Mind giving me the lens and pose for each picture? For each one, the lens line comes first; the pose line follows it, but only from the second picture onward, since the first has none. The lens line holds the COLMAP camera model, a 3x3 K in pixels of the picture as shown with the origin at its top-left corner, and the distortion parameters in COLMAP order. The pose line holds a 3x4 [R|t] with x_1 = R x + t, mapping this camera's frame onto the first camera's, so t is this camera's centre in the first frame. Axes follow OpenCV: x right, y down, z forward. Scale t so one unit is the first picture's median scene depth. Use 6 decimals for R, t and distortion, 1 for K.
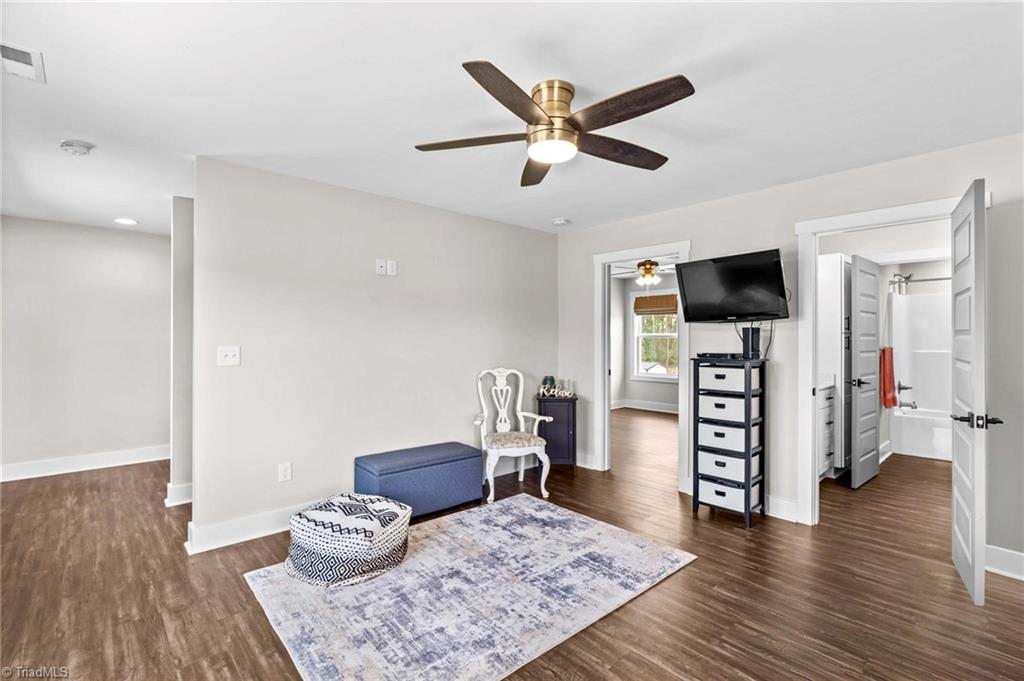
lens RADIAL K [[471.8, 0, 514.5], [0, 471.8, 339.9], [0, 0, 1]] dist [-0.010689, 0.004788]
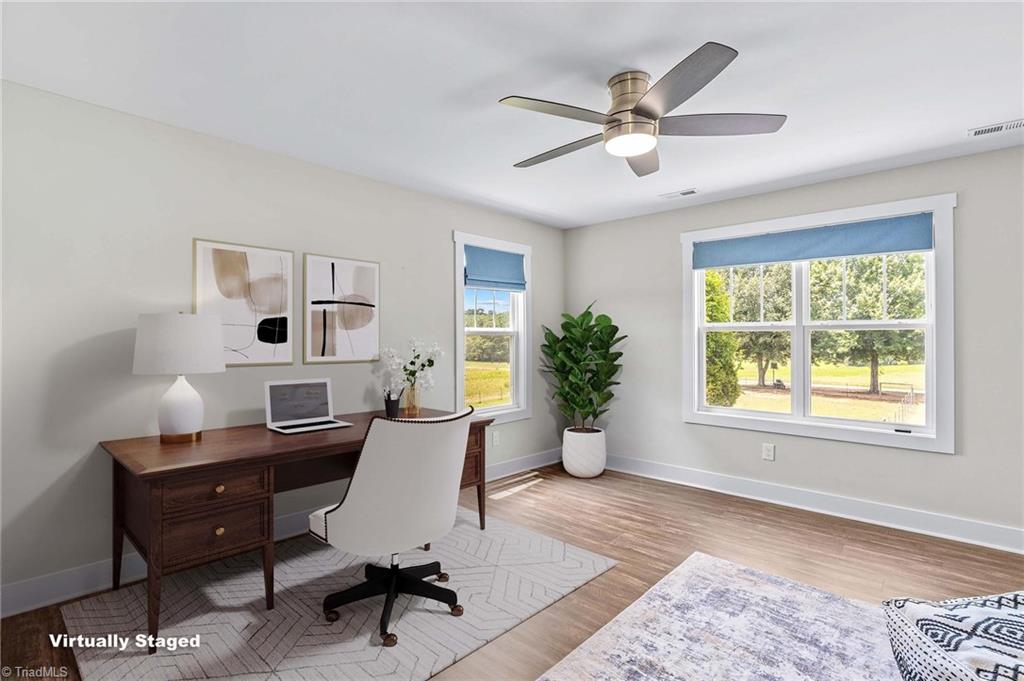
lens RADIAL K [[490.2, 0, 509.5], [0, 490.2, 338.0], [0, 0, 1]] dist [0.000981, 0.000188]
pose [[-0.996371, 0.001226, -0.085110, 0.387658], [0.001368, 0.999998, -0.001601, -0.000037], [0.085108, -0.001712, -0.996370, 1.835407]]
